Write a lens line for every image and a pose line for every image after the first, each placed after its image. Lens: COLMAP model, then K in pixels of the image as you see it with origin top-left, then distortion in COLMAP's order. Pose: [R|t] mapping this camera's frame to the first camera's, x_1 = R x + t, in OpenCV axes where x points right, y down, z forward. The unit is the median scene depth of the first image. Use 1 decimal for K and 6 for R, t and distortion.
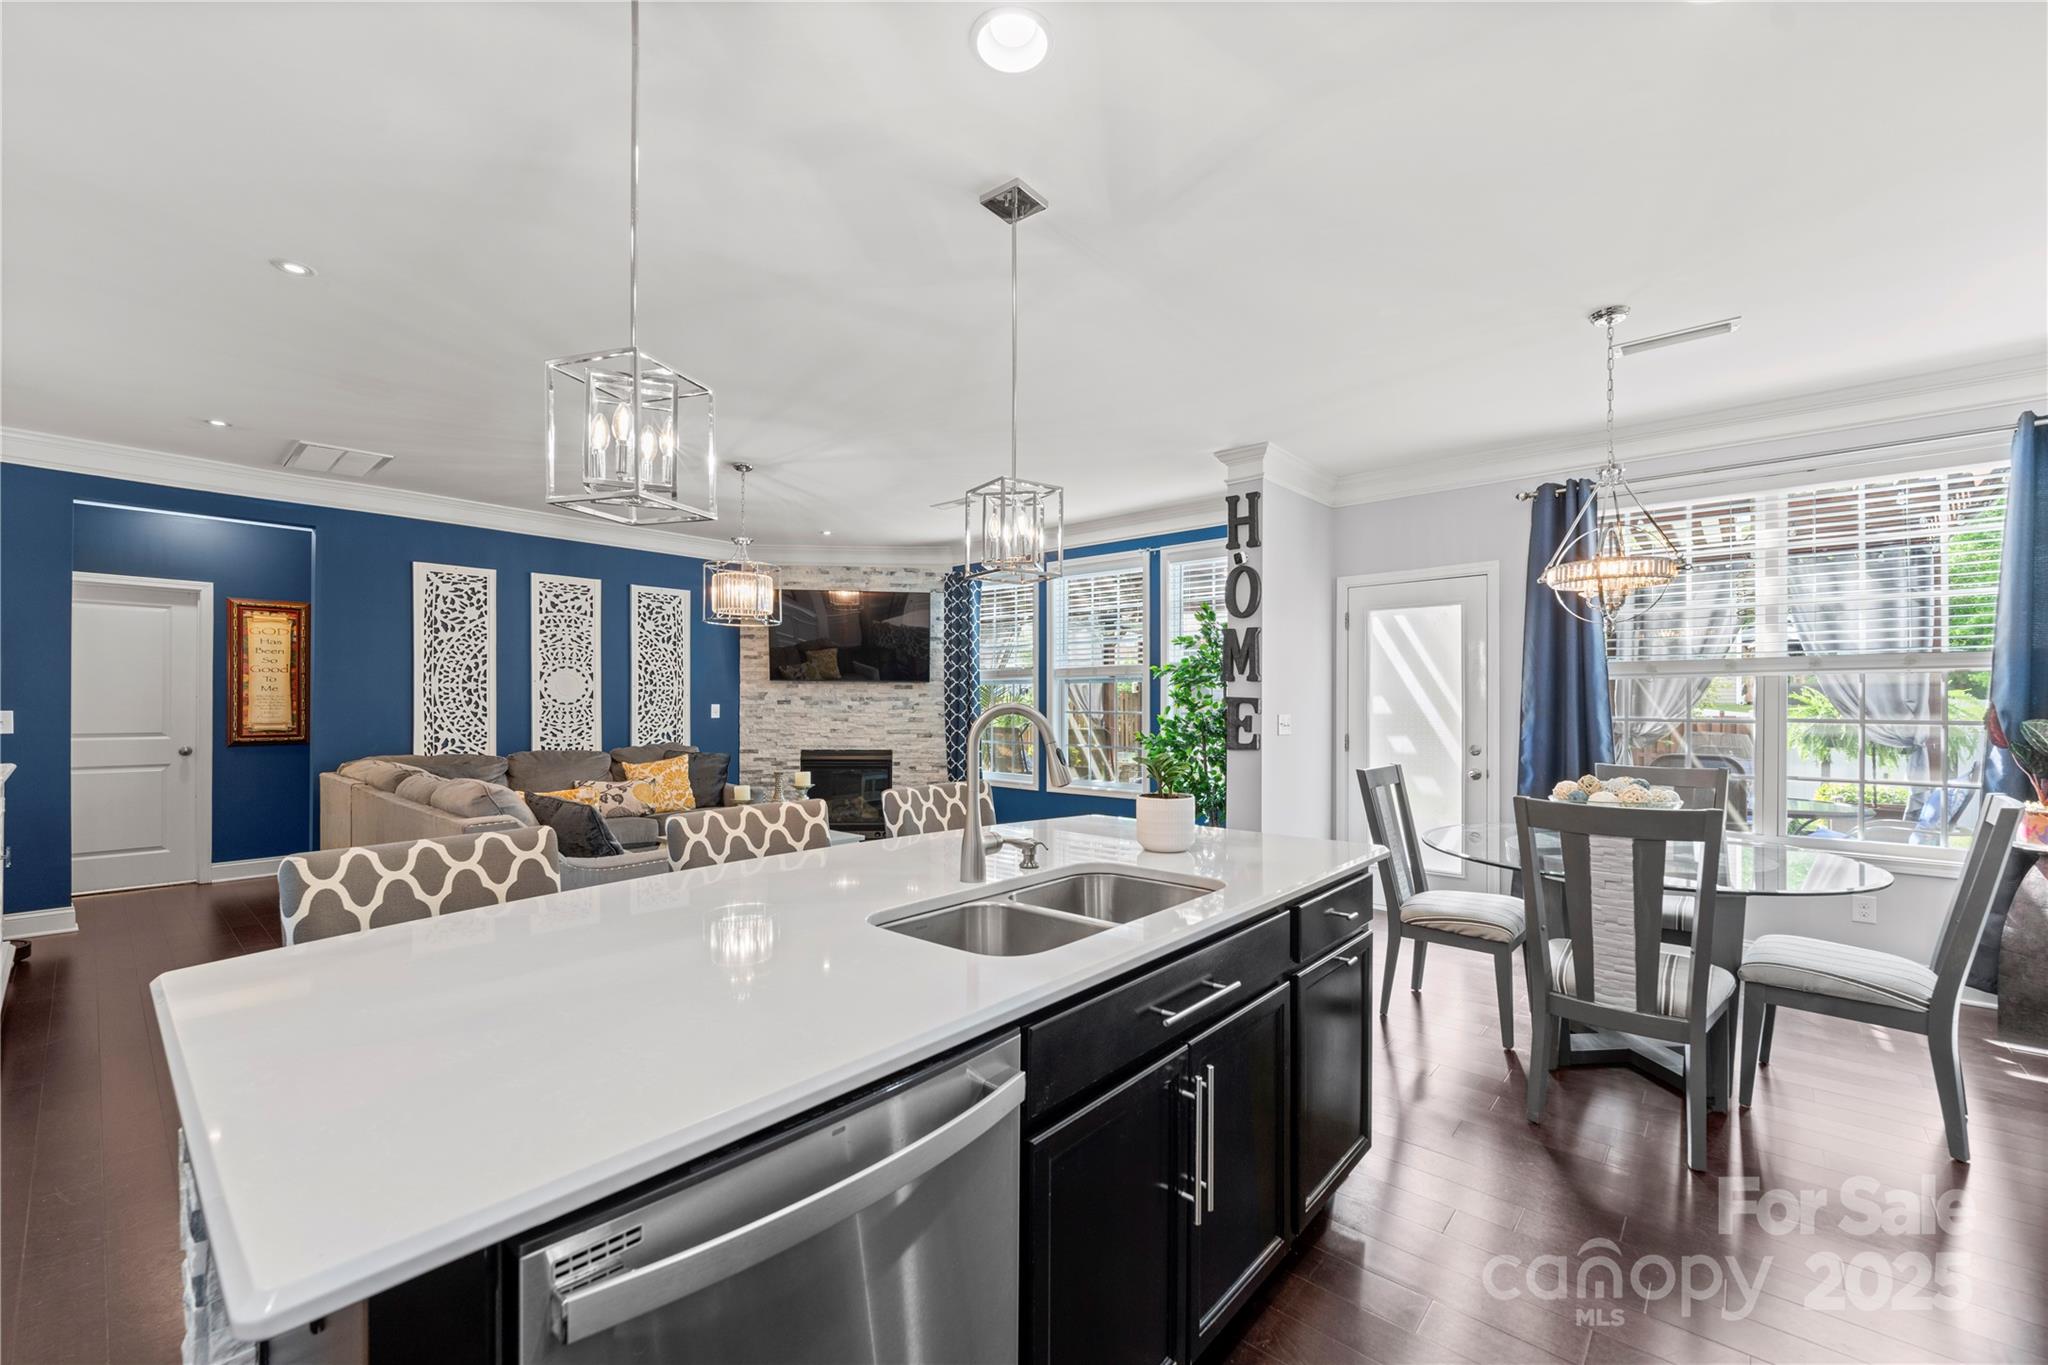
lens RADIAL K [[826.7, 0, 1027.7], [0, 826.7, 691.6], [0, 0, 1]] dist [-0.001467, -0.000466]
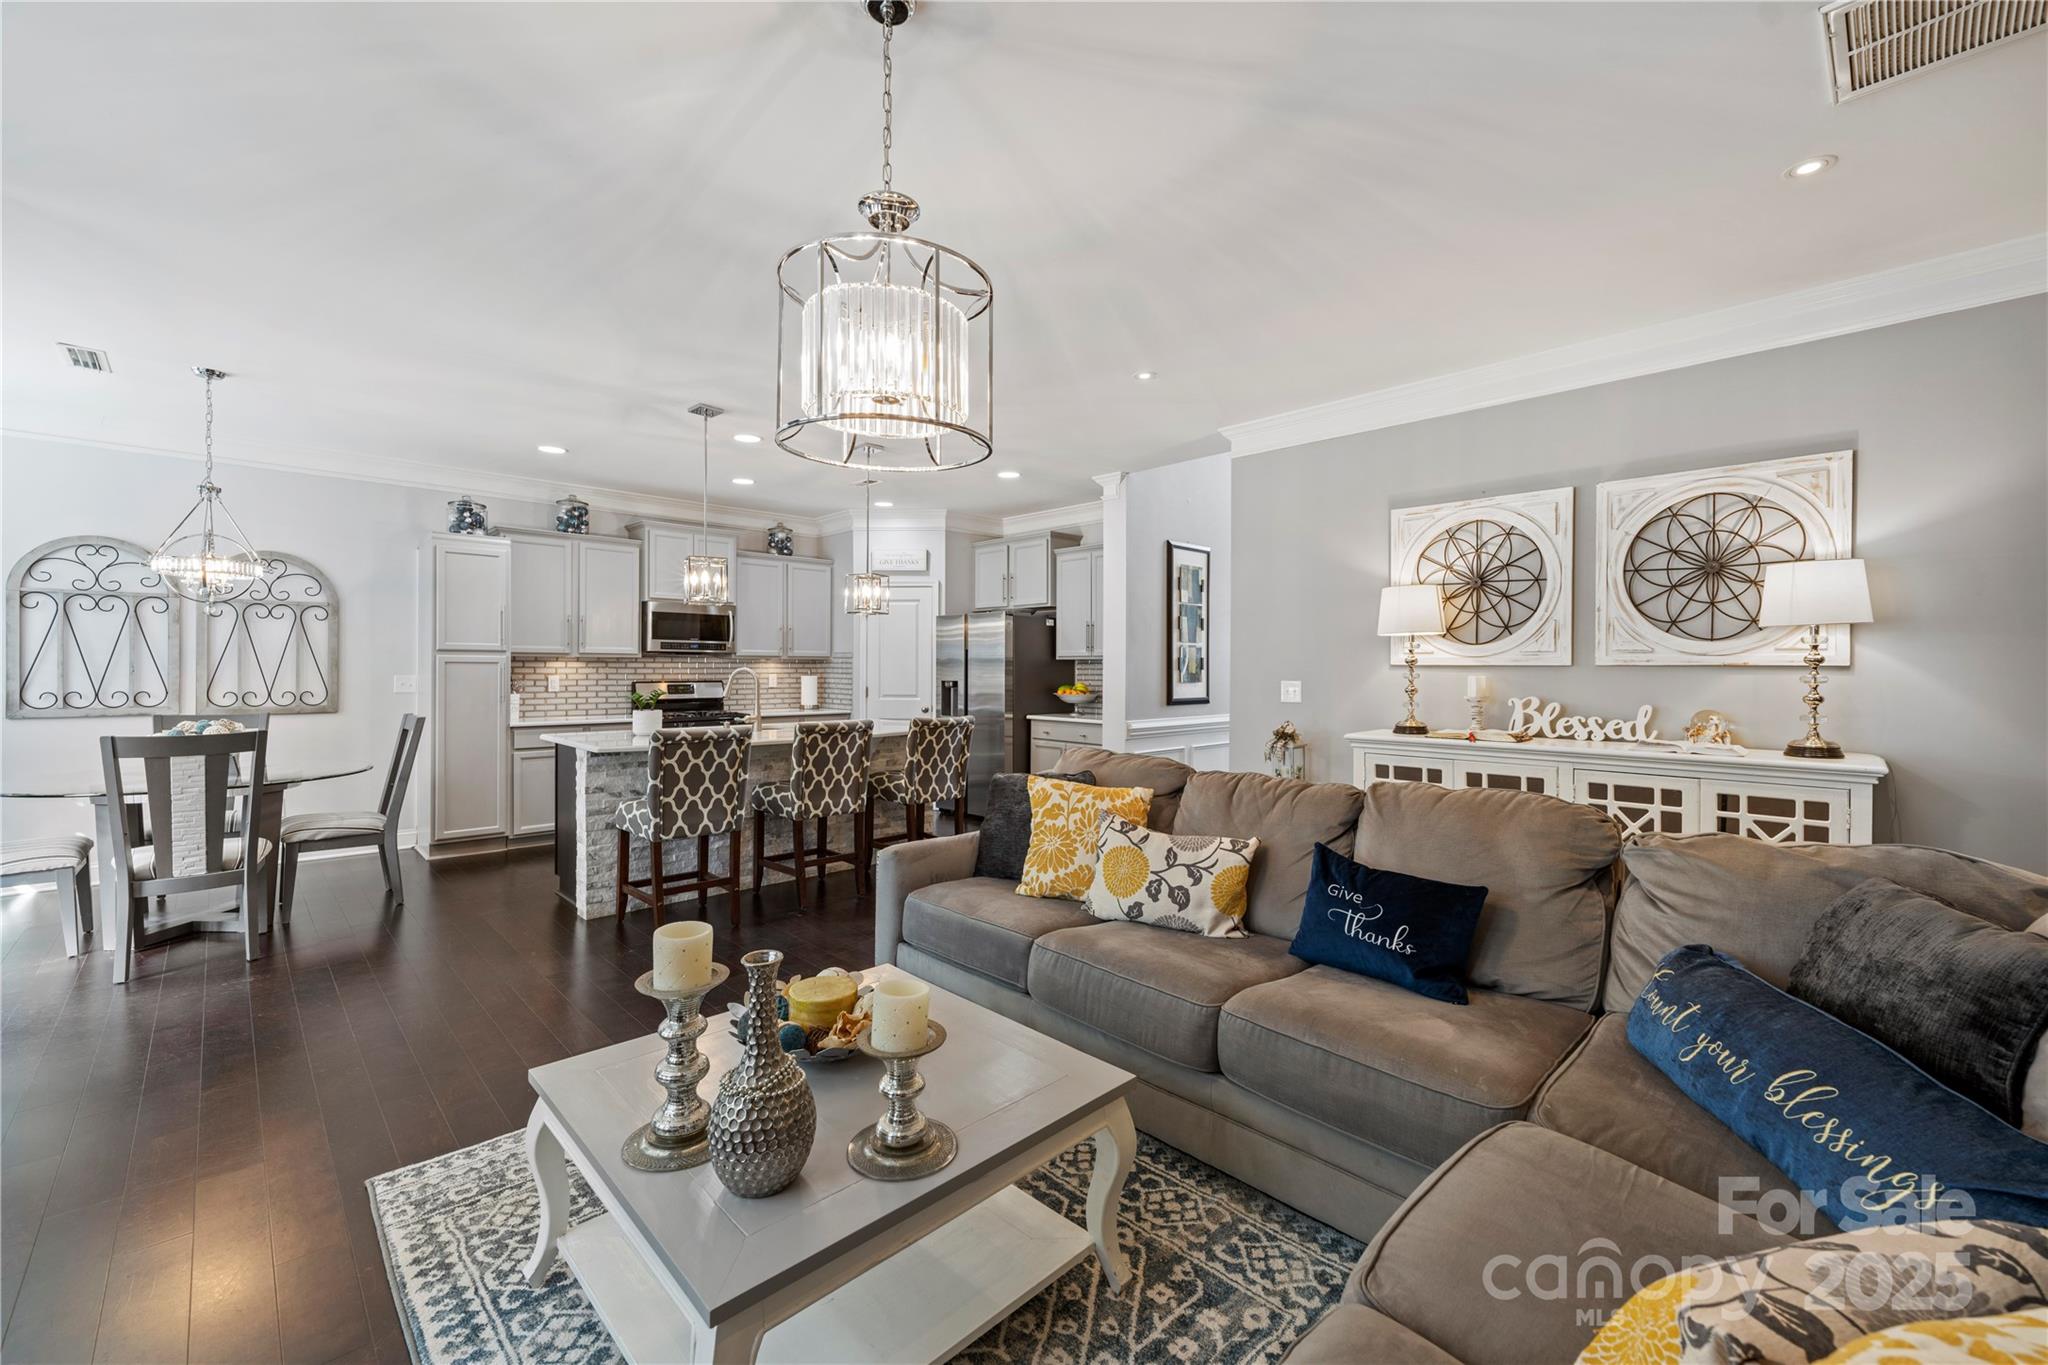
lens RADIAL K [[830.7, 0, 1024.0], [0, 830.7, 682.5], [0, 0, 1]] dist [0.000976, -0.000066]
pose [[-0.996066, -0.009194, 0.088138, -0.473042], [-0.008760, 0.999948, 0.005310, 0.015869], [-0.088183, 0.004517, -0.996094, 1.449883]]
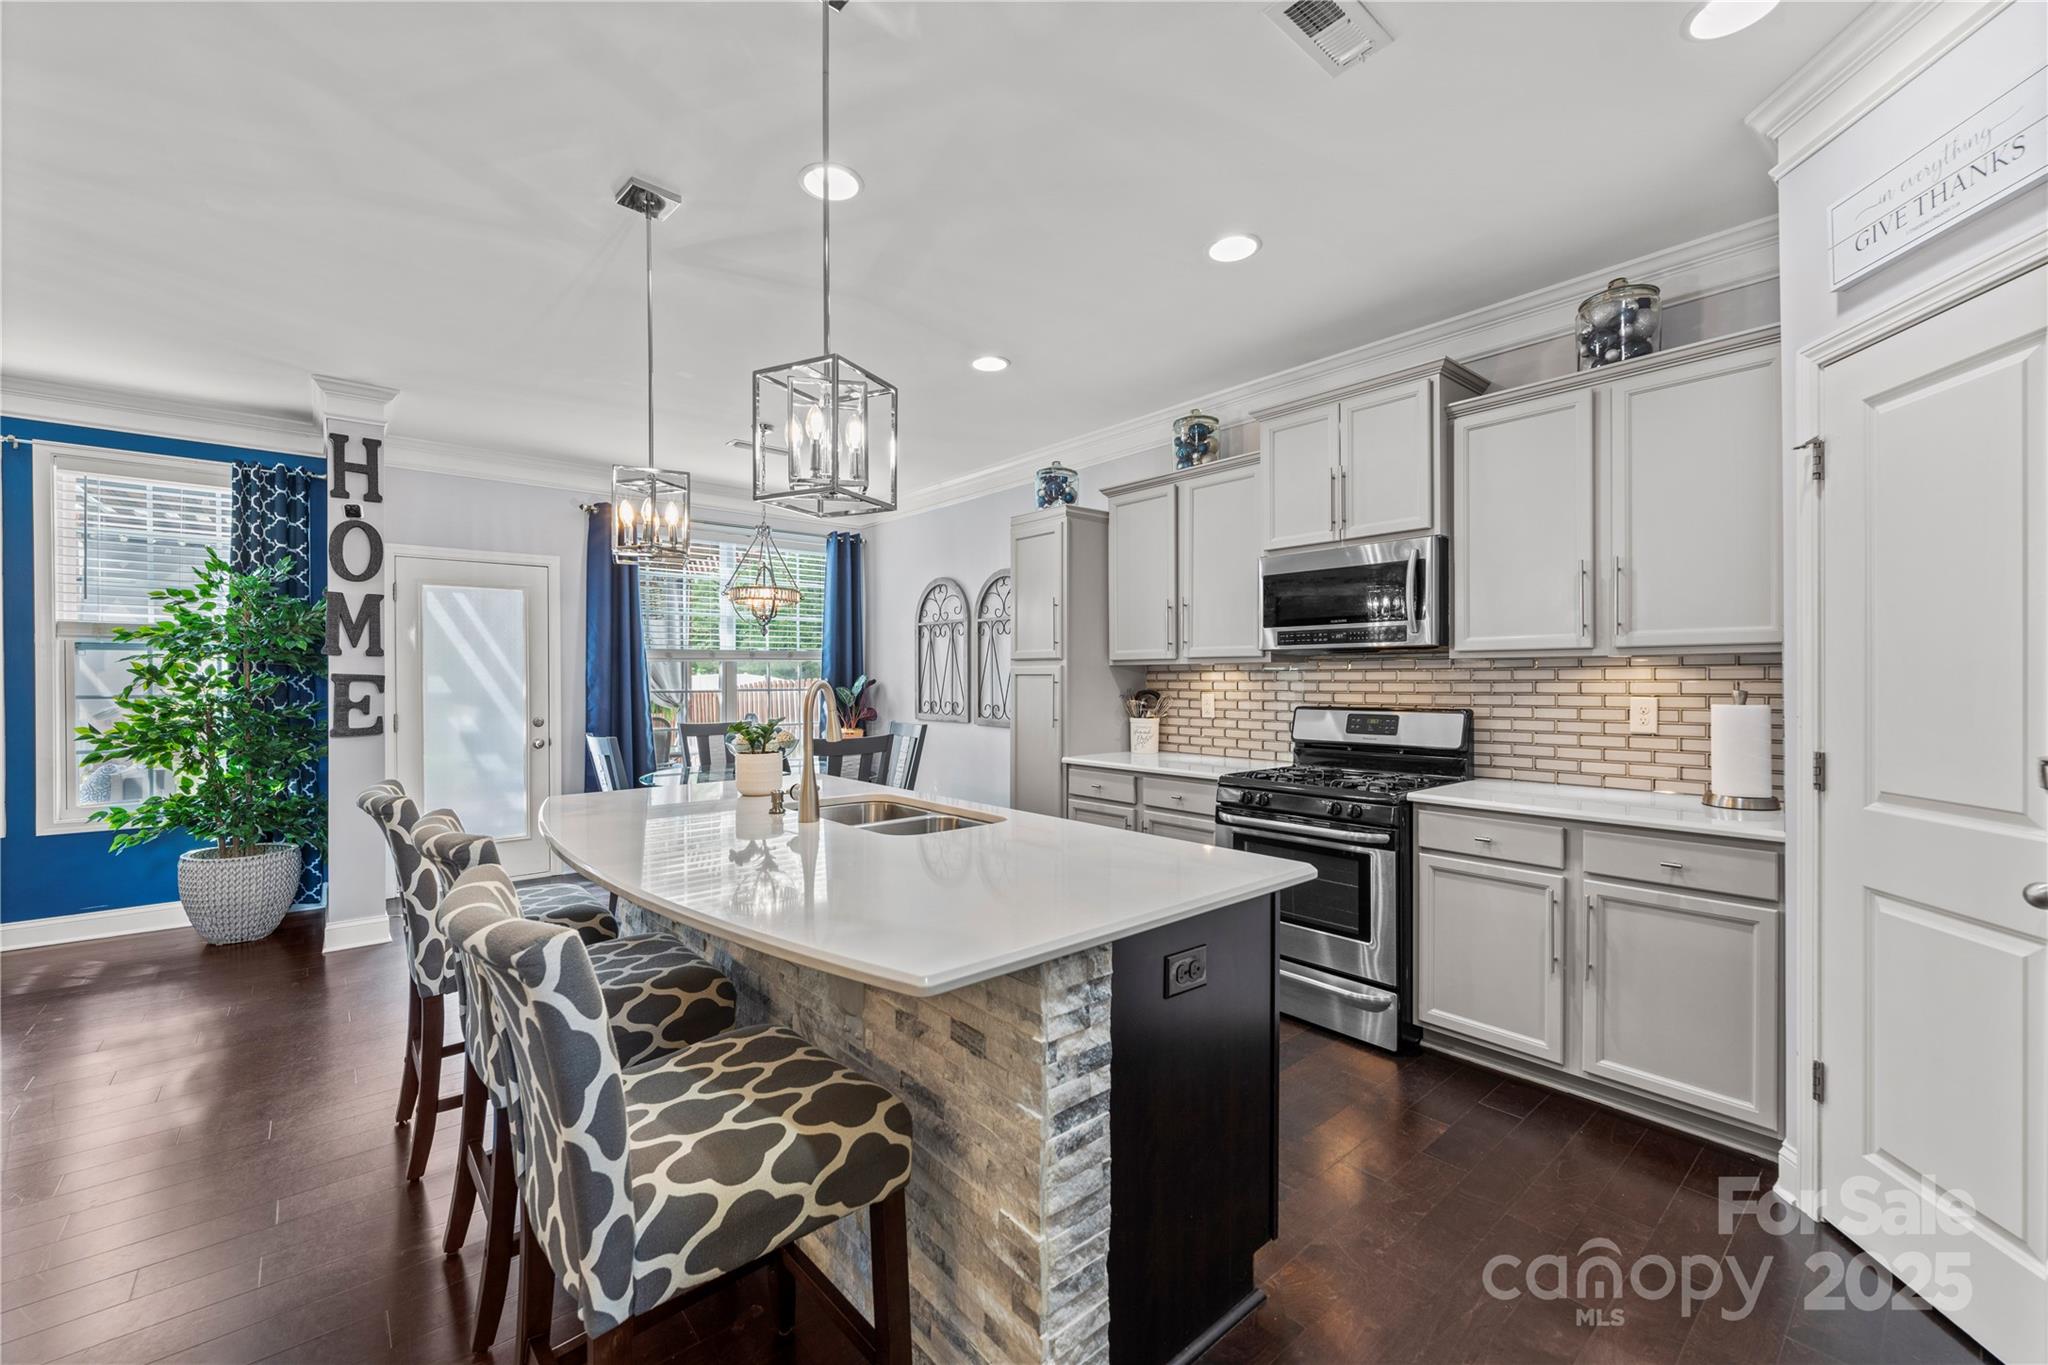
lens RADIAL K [[830.7, 0, 1024.0], [0, 830.7, 682.5], [0, 0, 1]] dist [0.000976, -0.000066]
pose [[0.143276, -0.006053, 0.989664, -0.497929], [-0.010303, 0.999918, 0.007608, 0.001655], [-0.989629, -0.011286, 0.143202, 0.190789]]
